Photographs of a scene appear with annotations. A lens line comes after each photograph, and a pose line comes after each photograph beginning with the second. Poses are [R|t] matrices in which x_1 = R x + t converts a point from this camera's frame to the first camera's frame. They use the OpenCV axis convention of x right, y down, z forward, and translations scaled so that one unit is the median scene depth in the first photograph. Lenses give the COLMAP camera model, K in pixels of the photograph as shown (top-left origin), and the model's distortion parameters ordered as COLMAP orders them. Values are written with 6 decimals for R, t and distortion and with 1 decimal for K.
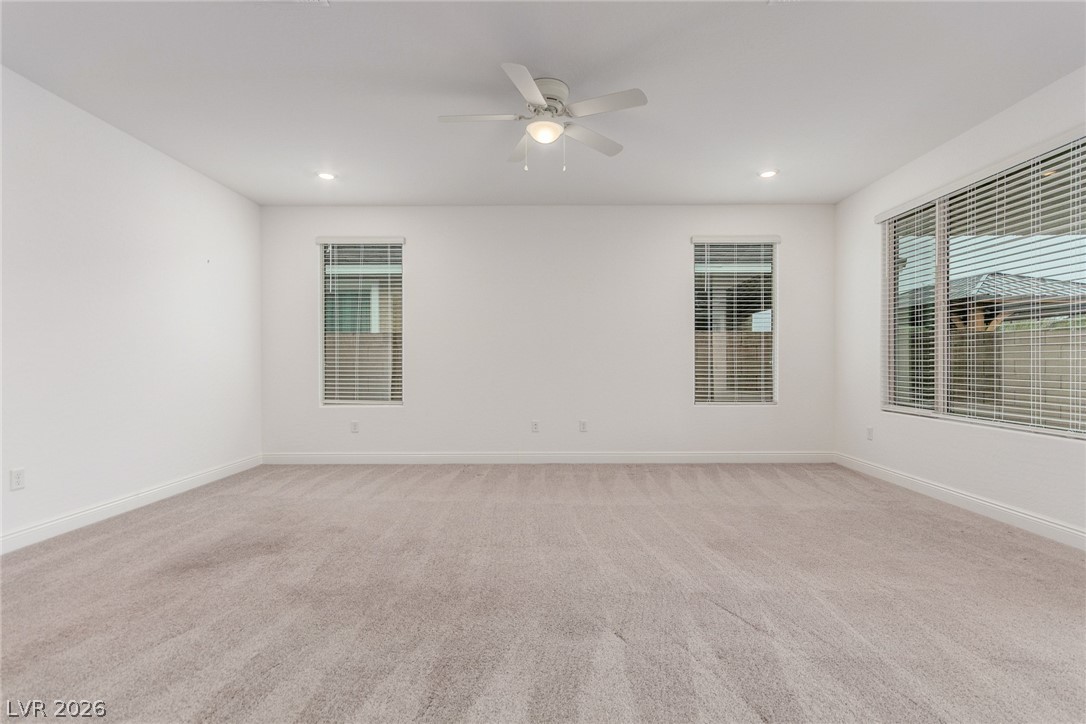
lens RADIAL K [[505.0, 0, 539.9], [0, 505.0, 364.2], [0, 0, 1]] dist [0.005333, 0.001897]
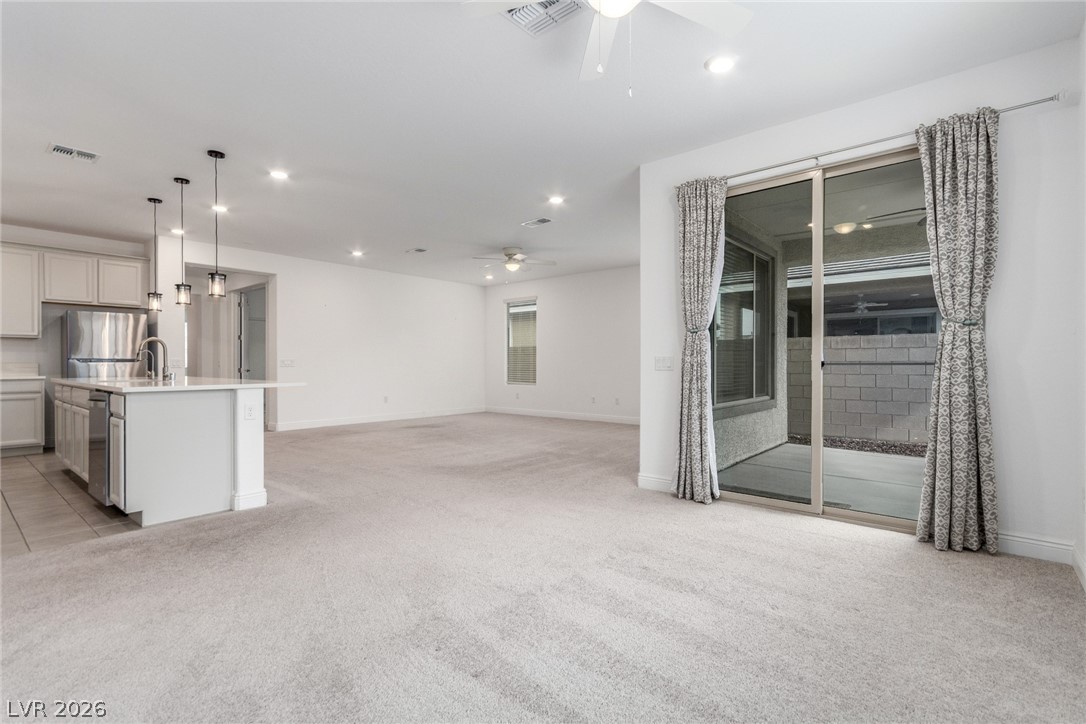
lens RADIAL K [[505.0, 0, 542.7], [0, 505.0, 367.5], [0, 0, 1]] dist [0.005333, 0.001897]
pose [[0.766694, 0.009391, -0.641944, 0.971835], [-0.007172, 0.999956, 0.006063, 0.004093], [0.641973, -0.000045, 0.766727, -0.433556]]
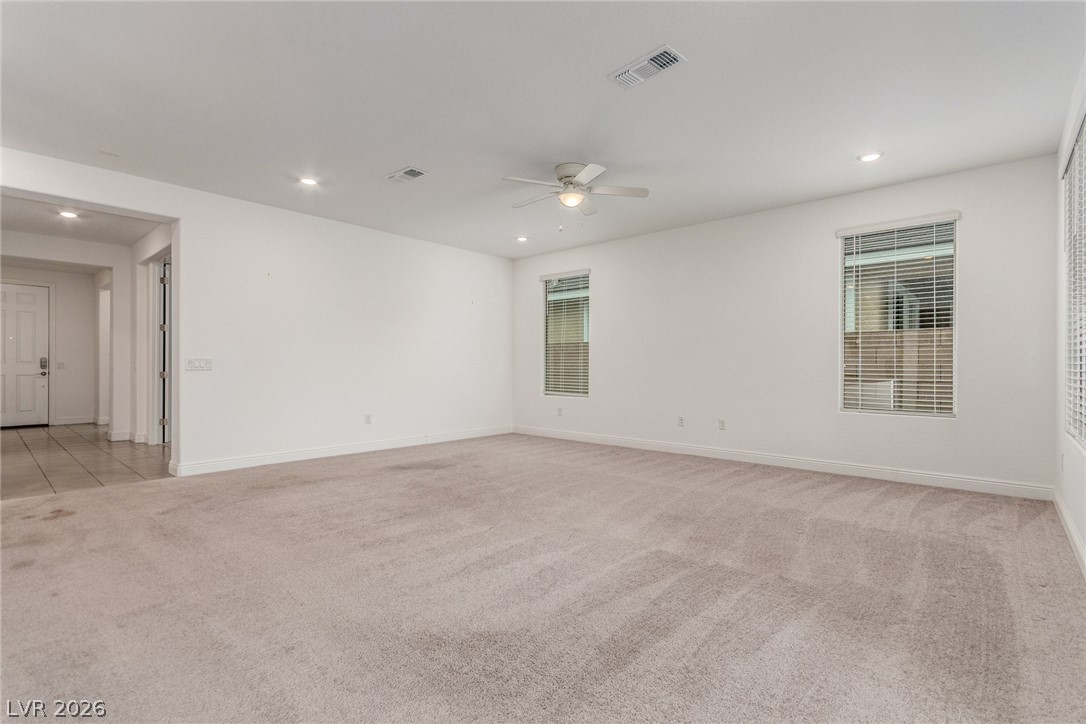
lens RADIAL K [[505.0, 0, 557.8], [0, 505.0, 364.2], [0, 0, 1]] dist [0.005333, 0.001897]
pose [[0.754698, 0.002294, -0.656068, 0.523564], [-0.009056, 0.999935, -0.006921, 0.005606], [0.656009, 0.011164, 0.754670, -0.035780]]
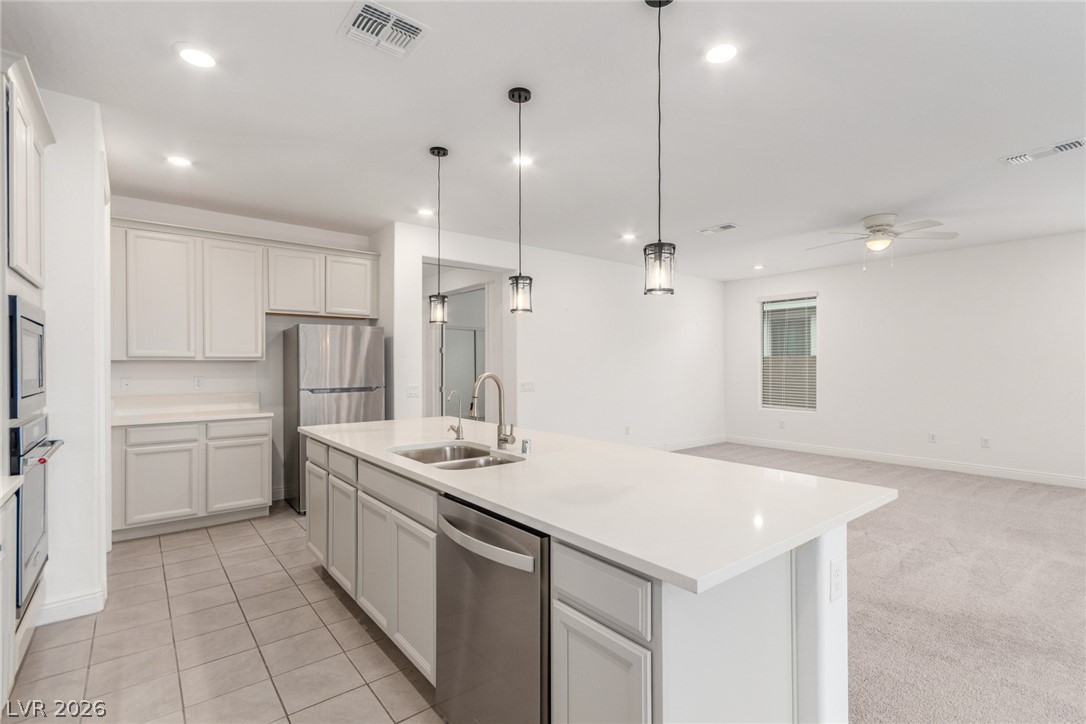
lens RADIAL K [[505.0, 0, 550.7], [0, 505.0, 367.1], [0, 0, 1]] dist [0.005333, 0.001897]
pose [[0.637497, 0.006363, -0.770426, 0.336609], [-0.005578, 0.999978, 0.003643, -0.043129], [0.770432, 0.001975, 0.637519, -0.455511]]
